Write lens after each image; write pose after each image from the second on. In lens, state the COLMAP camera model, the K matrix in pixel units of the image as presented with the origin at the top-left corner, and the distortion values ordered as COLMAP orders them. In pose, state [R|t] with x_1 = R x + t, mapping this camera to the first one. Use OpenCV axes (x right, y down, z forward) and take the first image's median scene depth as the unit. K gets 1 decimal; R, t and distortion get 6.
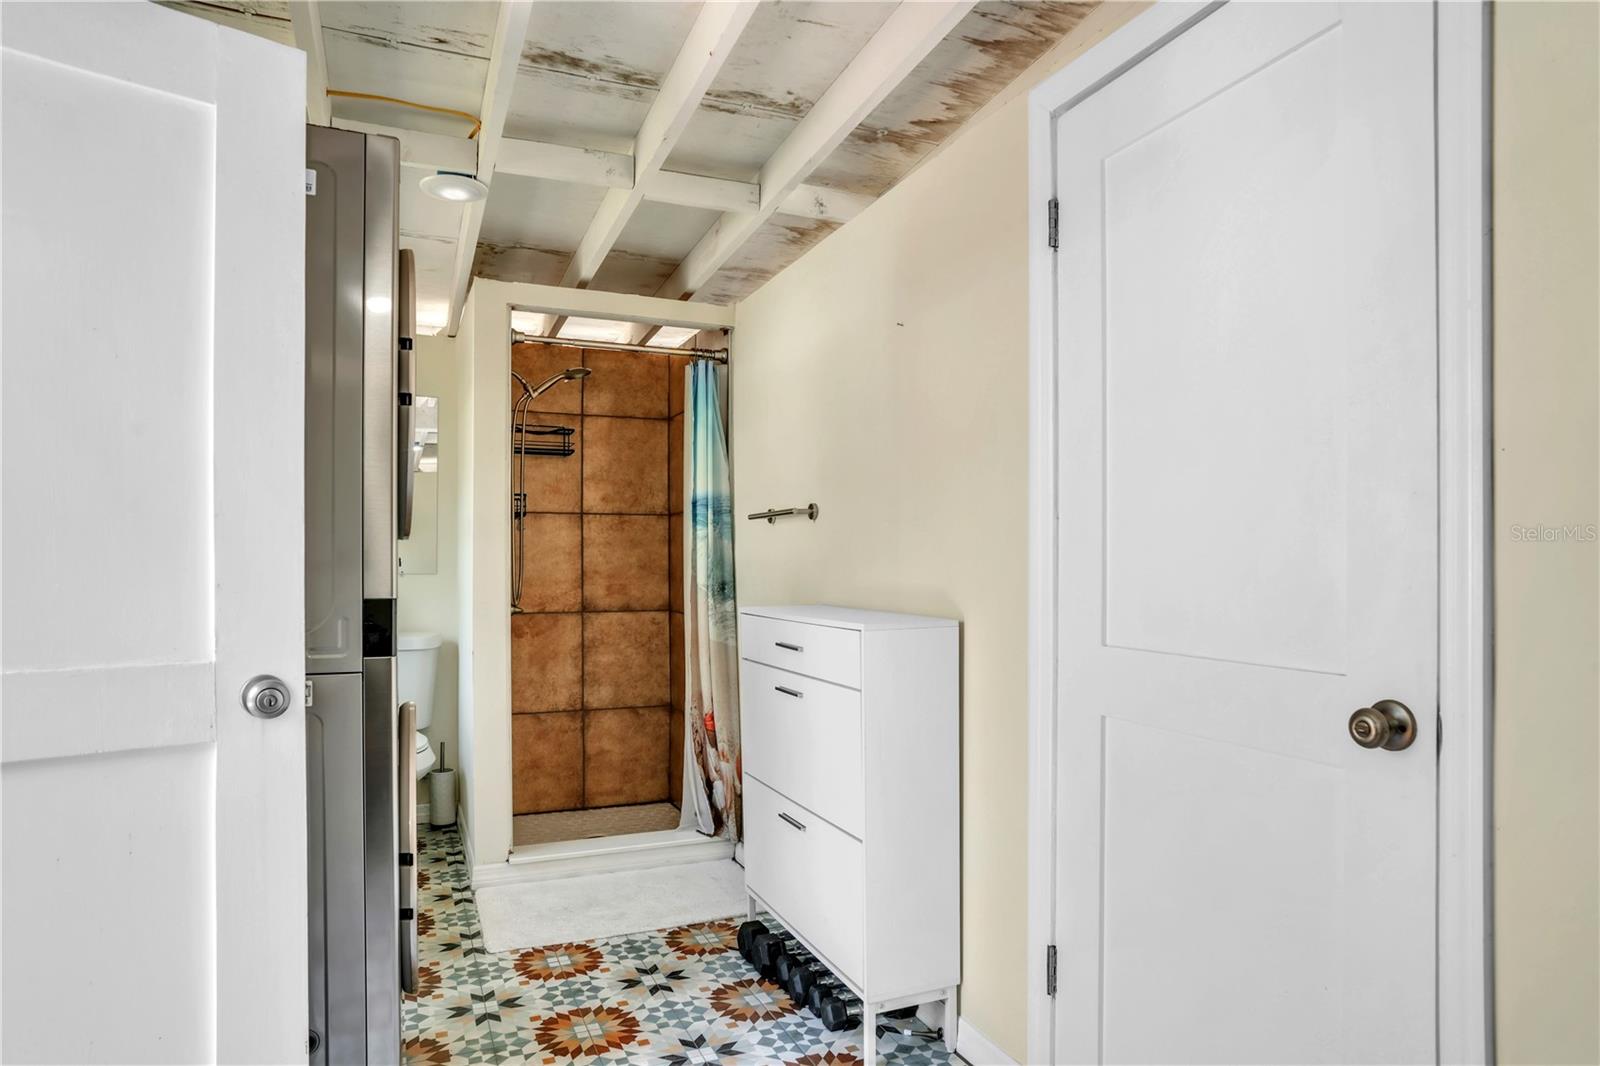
lens RADIAL K [[978.8, 0, 802.7], [0, 978.8, 539.6], [0, 0, 1]] dist [-0.039251, 0.025533]
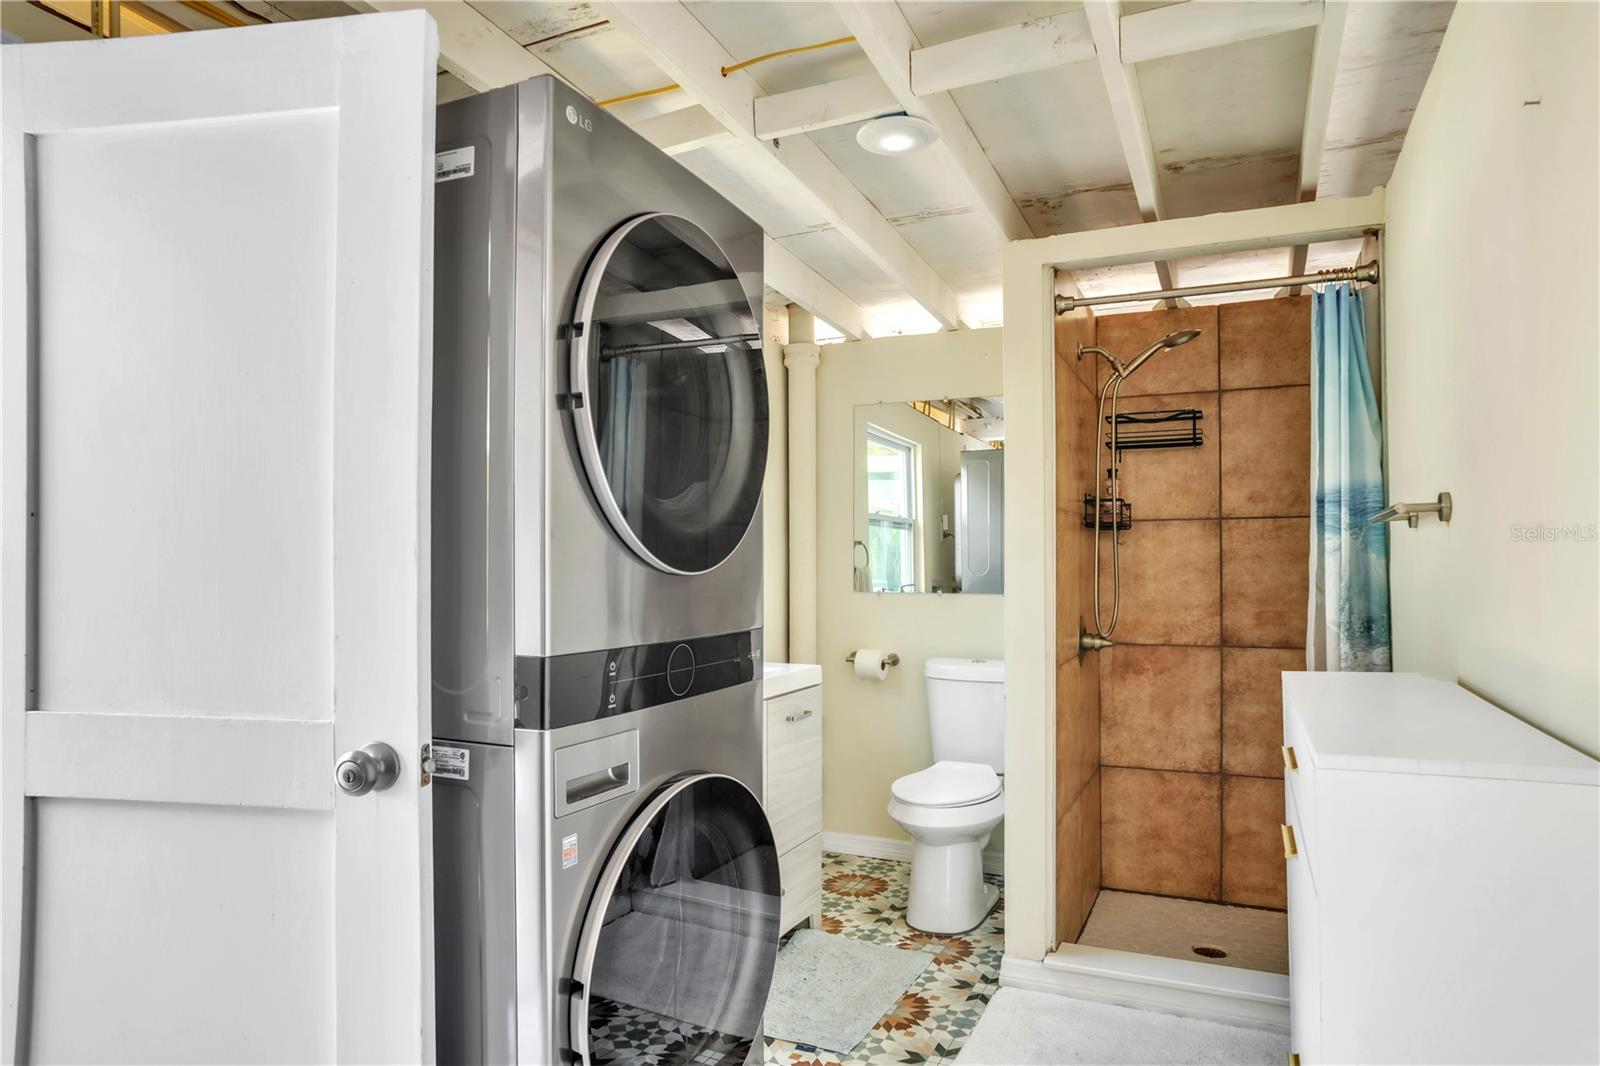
lens RADIAL K [[978.8, 0, 798.1], [0, 978.8, 548.5], [0, 0, 1]] dist [-0.039251, 0.025533]
pose [[0.677826, -0.017212, -0.735021, 0.115850], [0.020837, 0.999774, -0.004196, -0.007016], [0.734927, -0.012471, 0.678031, 0.239248]]
